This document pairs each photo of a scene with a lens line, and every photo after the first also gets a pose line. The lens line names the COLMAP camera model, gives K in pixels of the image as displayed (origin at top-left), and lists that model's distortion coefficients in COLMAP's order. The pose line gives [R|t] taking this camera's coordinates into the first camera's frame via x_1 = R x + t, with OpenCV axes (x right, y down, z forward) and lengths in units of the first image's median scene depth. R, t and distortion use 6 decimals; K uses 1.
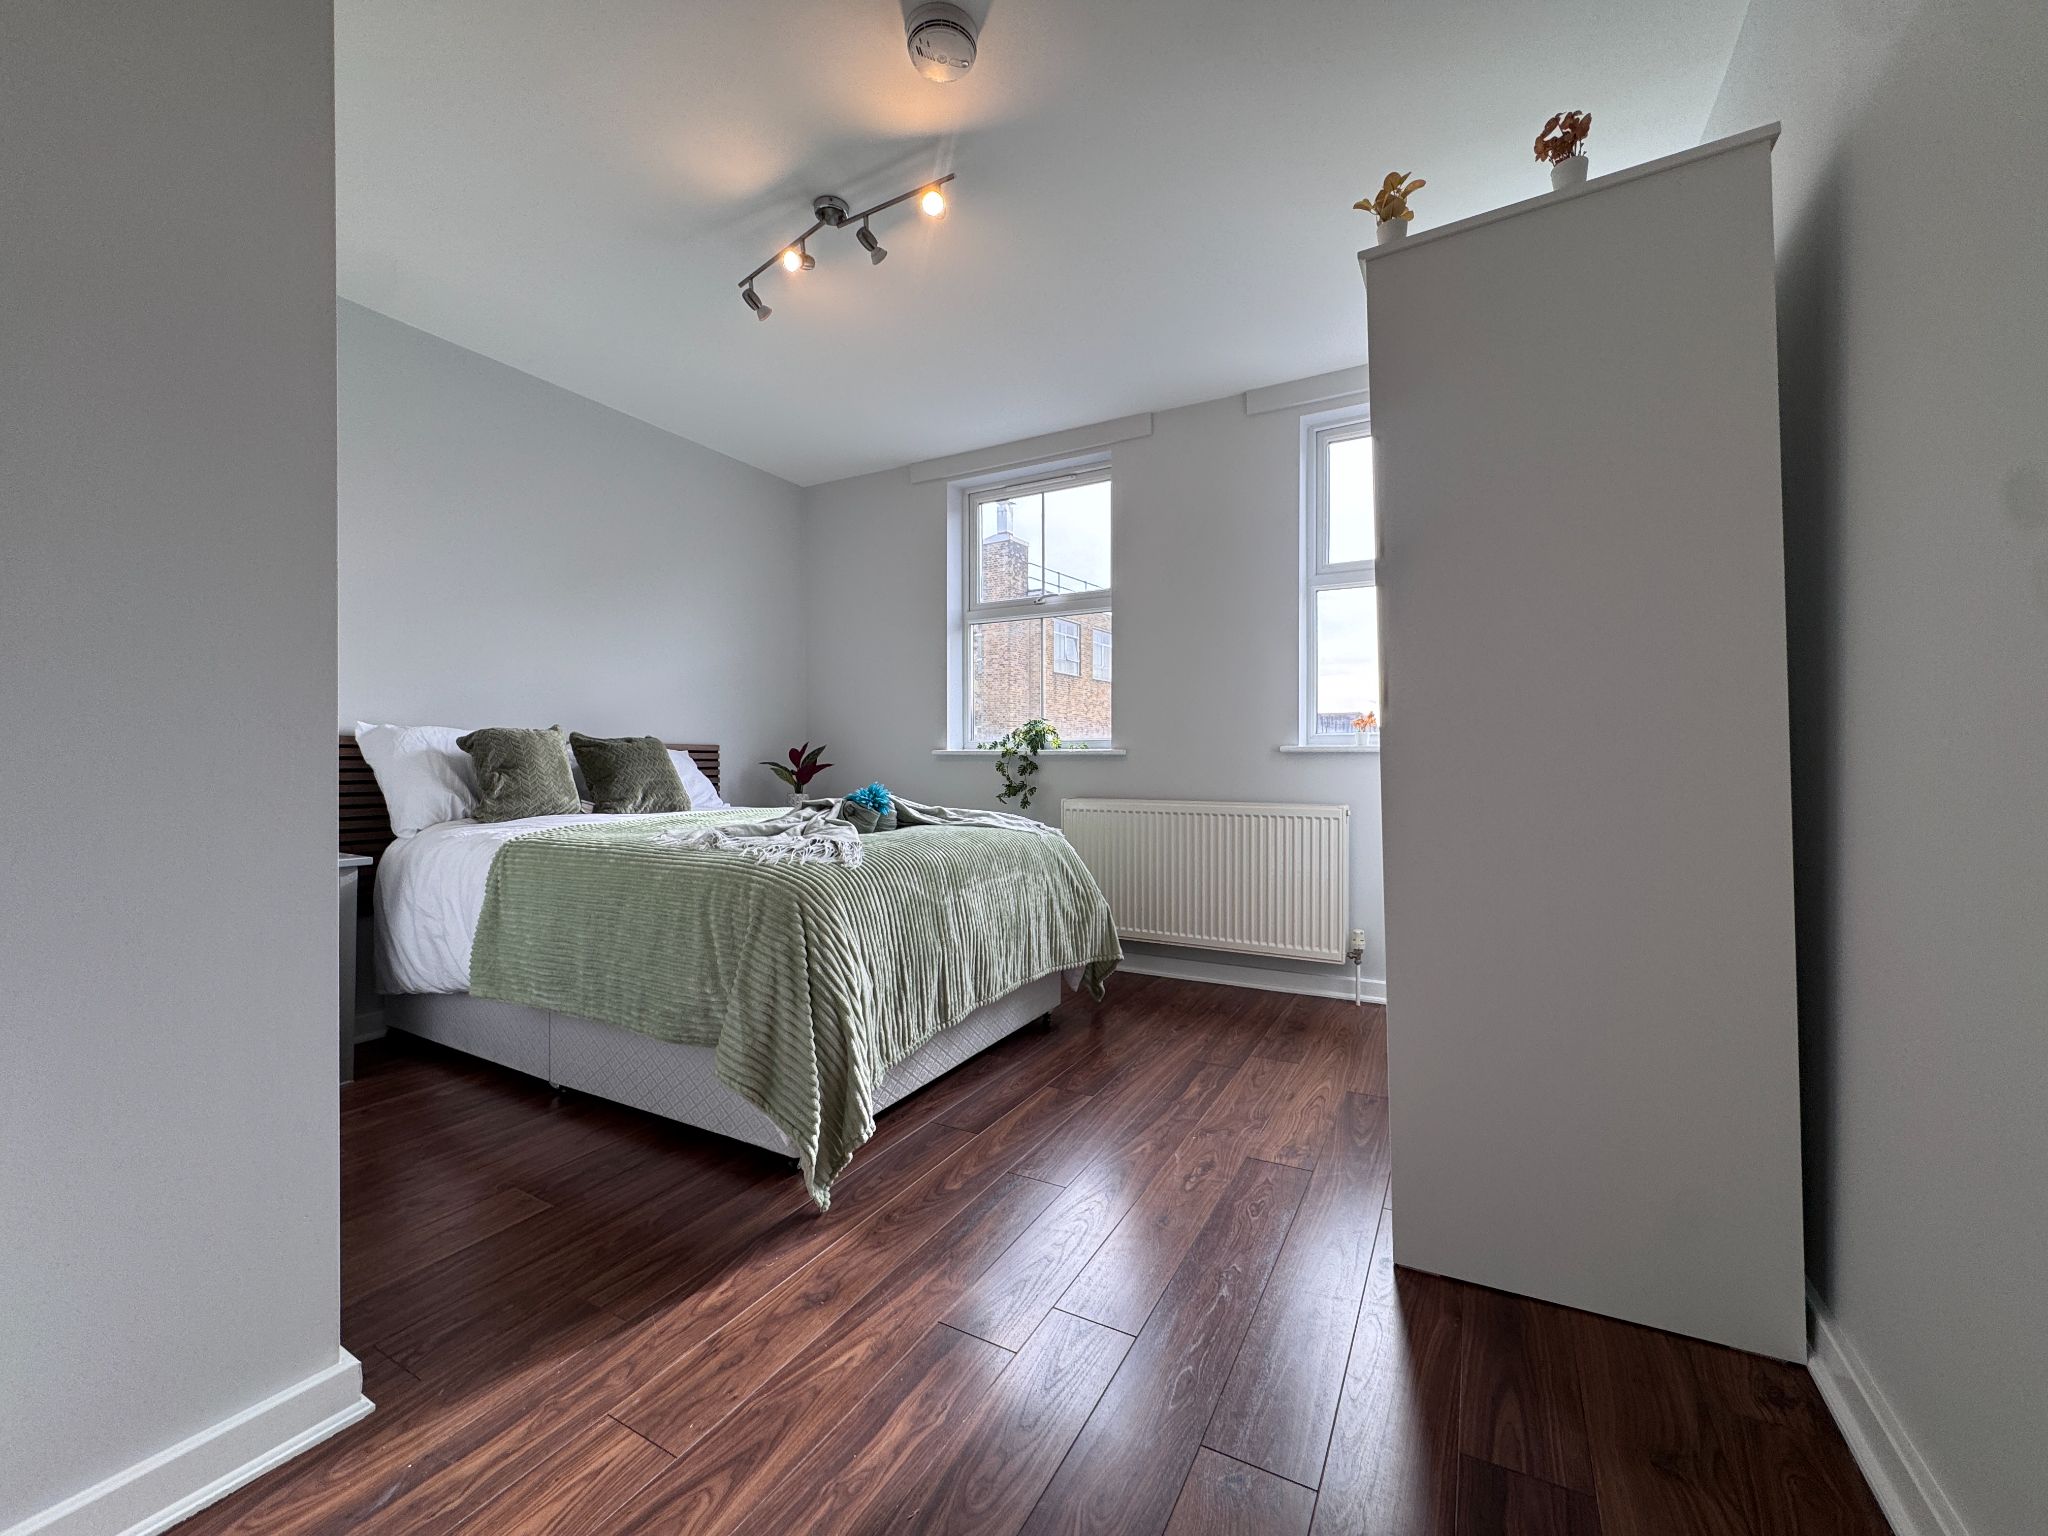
lens RADIAL K [[816.6, 0, 1019.9], [0, 816.6, 767.4], [0, 0, 1]] dist [-0.003754, 0.000046]
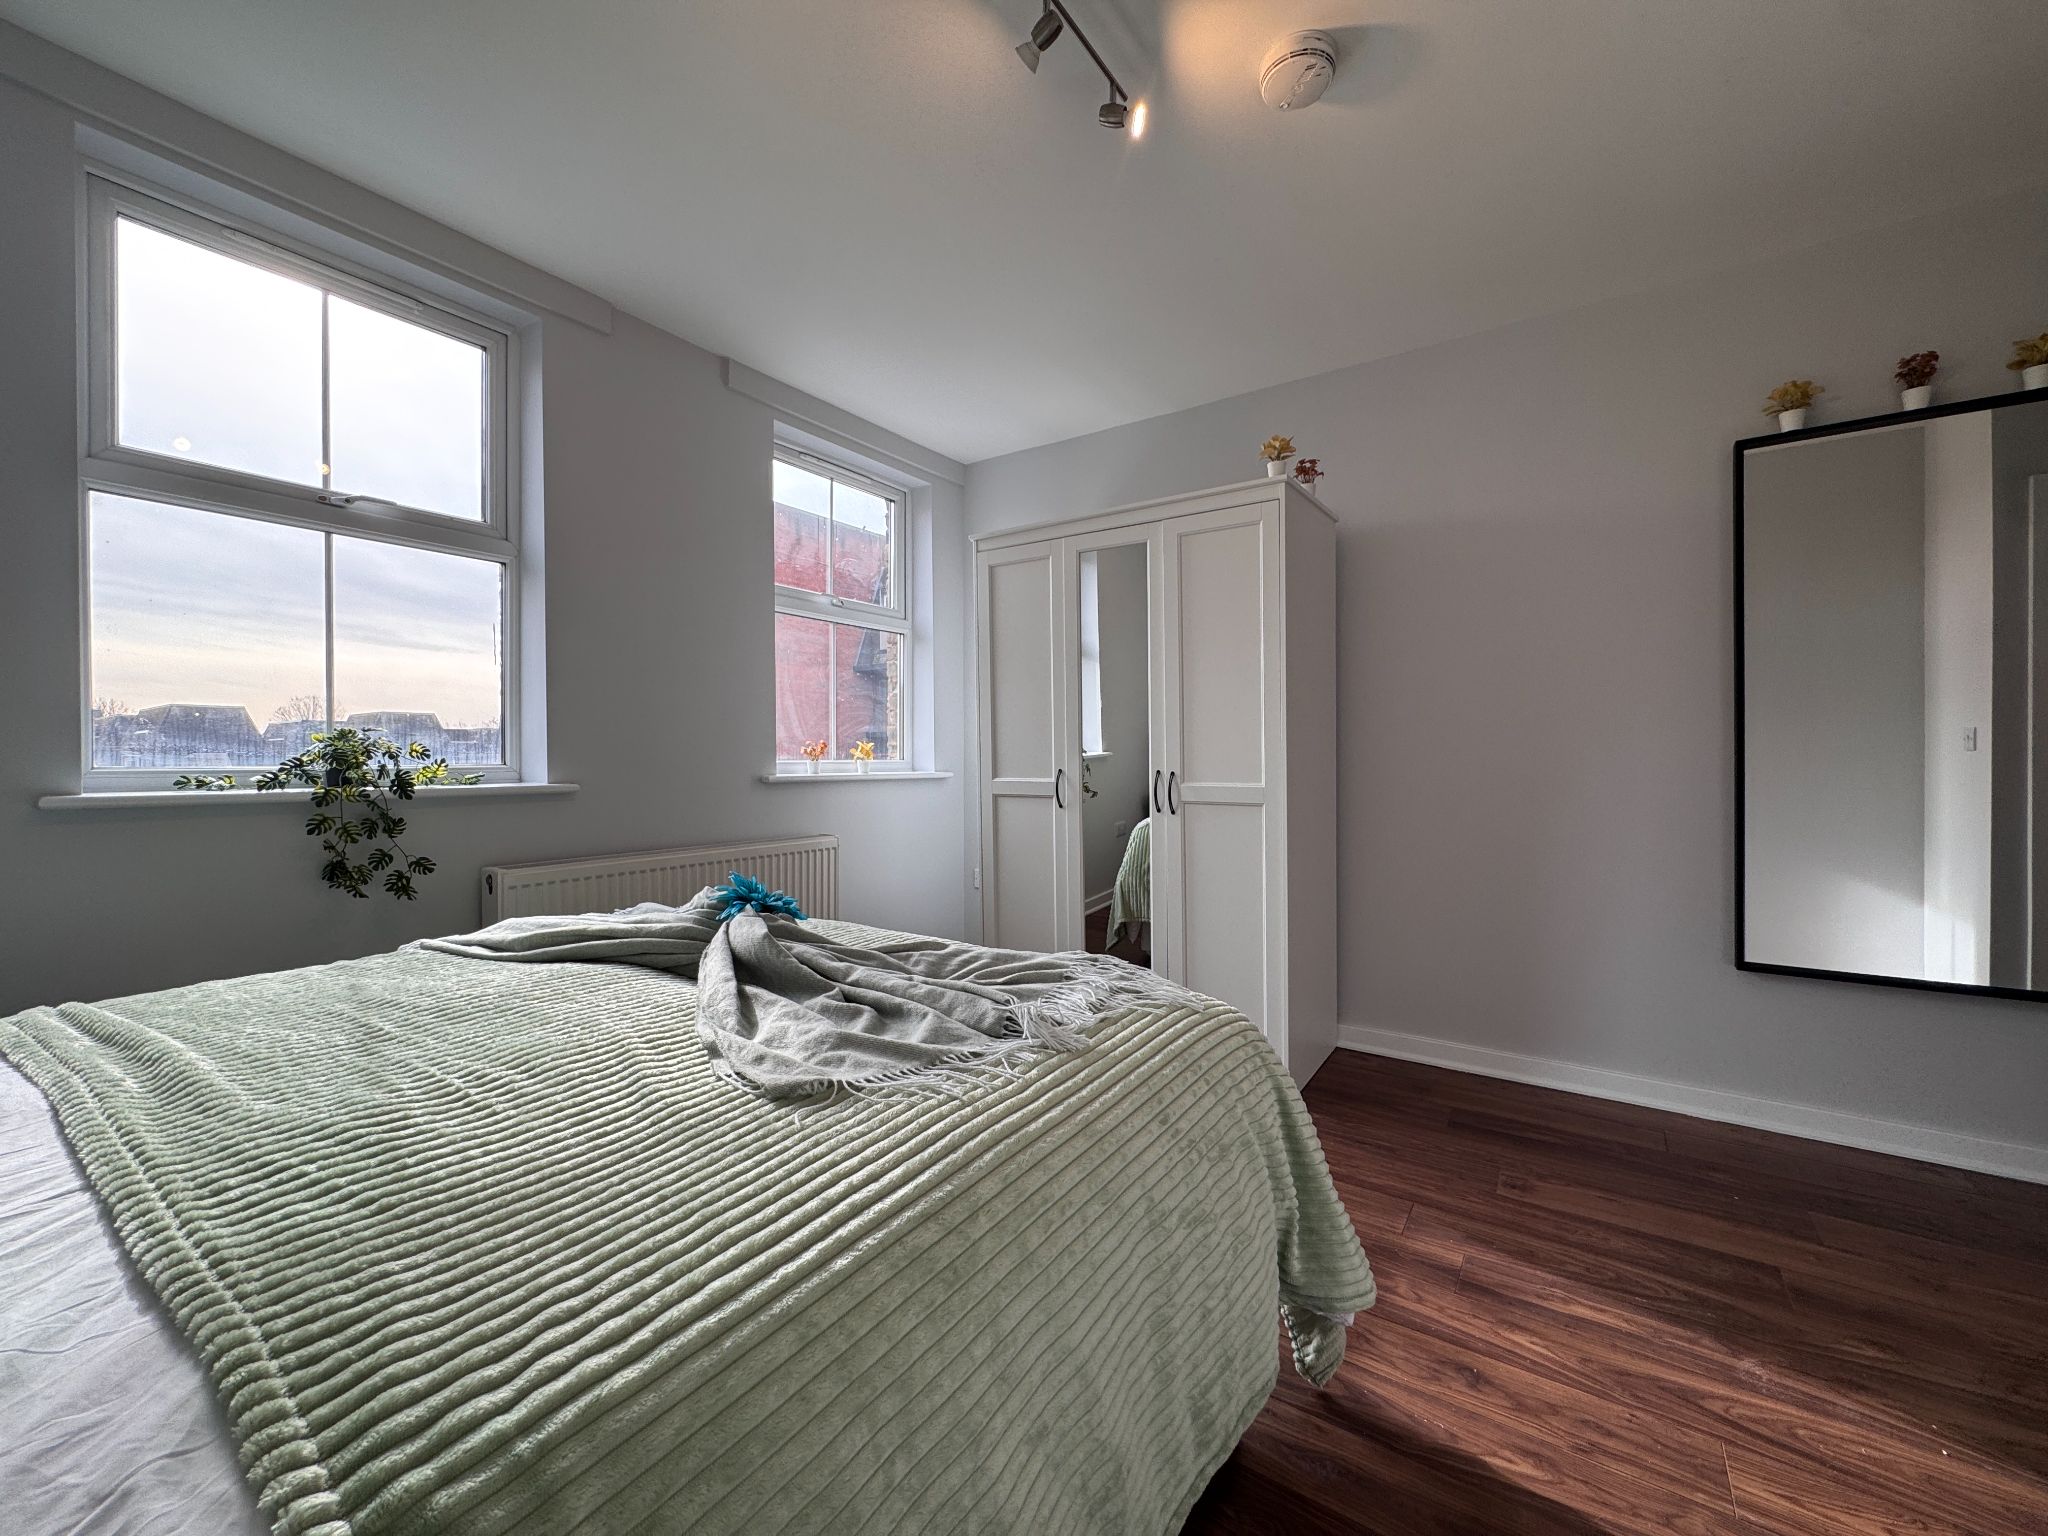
lens RADIAL K [[816.6, 0, 1036.5], [0, 816.6, 765.3], [0, 0, 1]] dist [-0.003754, 0.000046]
pose [[0.087027, -0.008092, 0.996173, -0.470599], [0.015239, 0.999861, 0.006791, -0.033735], [-0.996089, 0.014589, 0.087138, 0.533230]]
